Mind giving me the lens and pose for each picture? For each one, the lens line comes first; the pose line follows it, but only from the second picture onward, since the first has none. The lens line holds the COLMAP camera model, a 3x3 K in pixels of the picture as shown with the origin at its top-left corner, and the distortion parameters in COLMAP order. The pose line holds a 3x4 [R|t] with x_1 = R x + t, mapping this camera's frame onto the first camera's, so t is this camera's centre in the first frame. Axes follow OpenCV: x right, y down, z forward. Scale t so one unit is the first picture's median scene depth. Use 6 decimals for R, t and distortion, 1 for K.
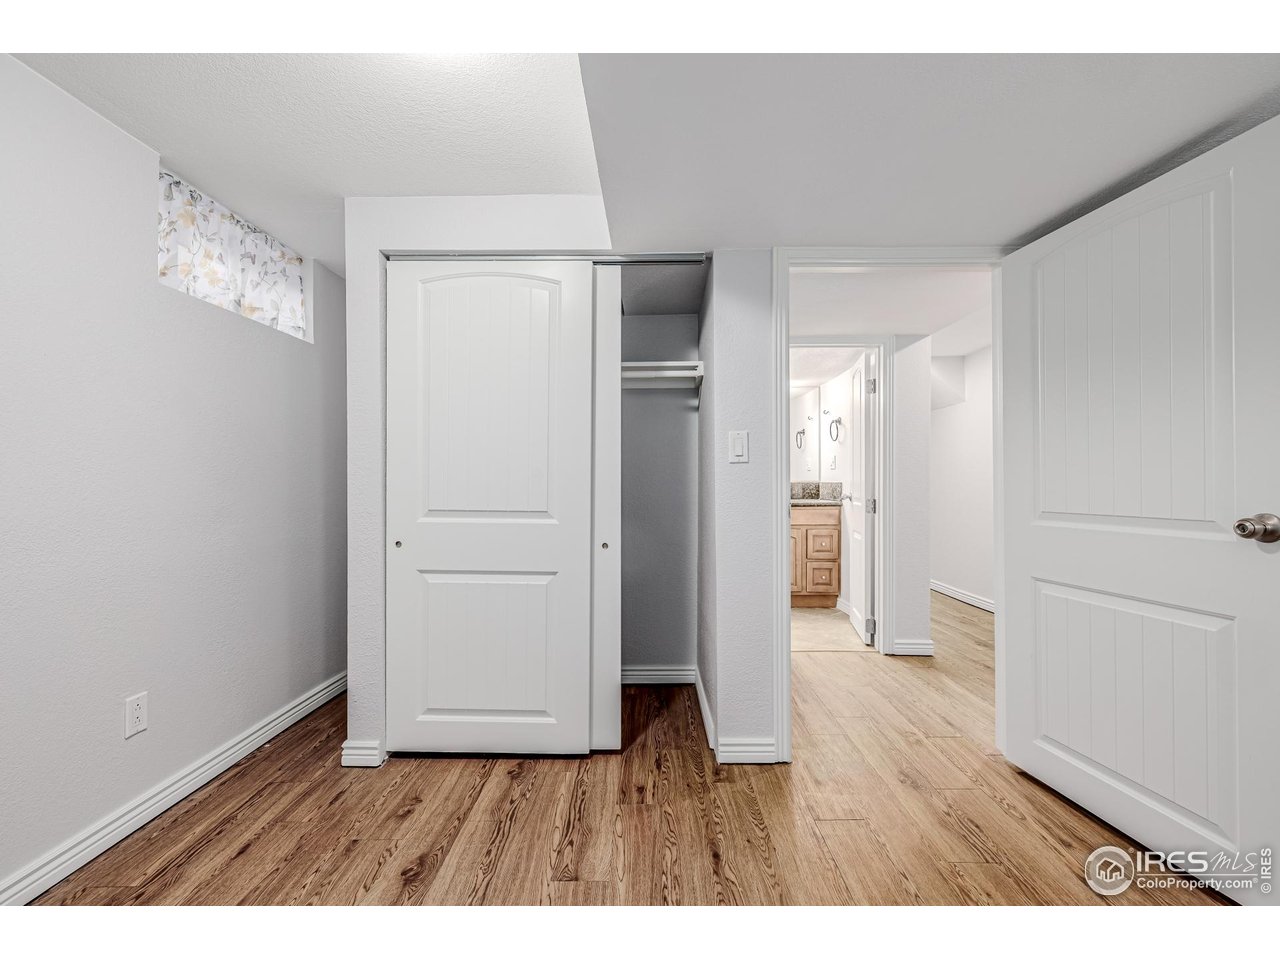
lens RADIAL K [[538.3, 0, 640.0], [0, 538.3, 480.0], [0, 0, 1]] dist [0.001551, -0.000230]
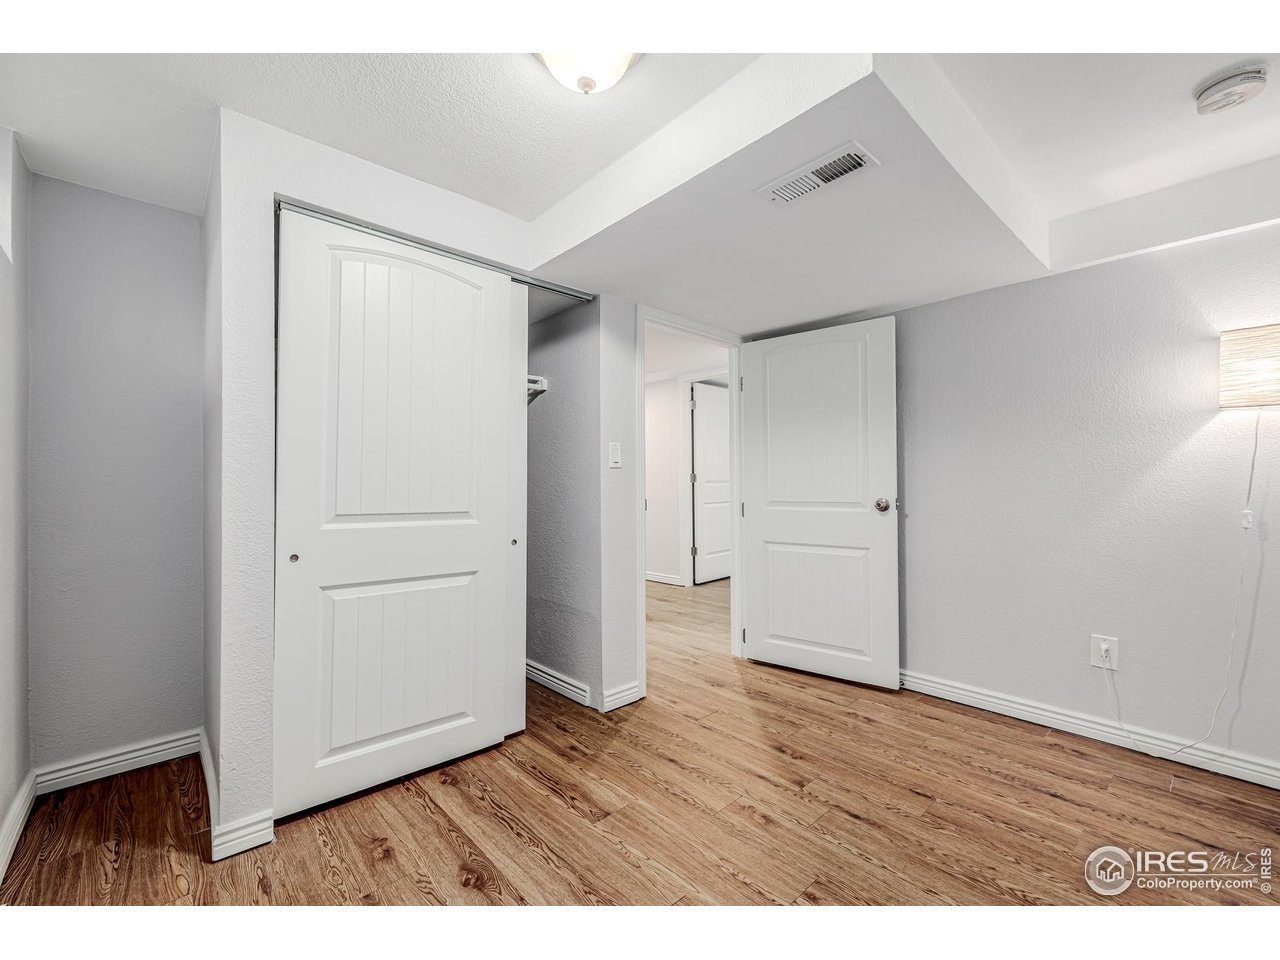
lens RADIAL K [[519.8, 0, 640.0], [0, 519.8, 480.0], [0, 0, 1]] dist [-0.000340, 0.000011]
pose [[0.741284, 0.008127, 0.671143, -0.607319], [-0.002408, 0.999952, -0.009449, 0.007203], [-0.671188, 0.005388, 0.741268, 0.066960]]
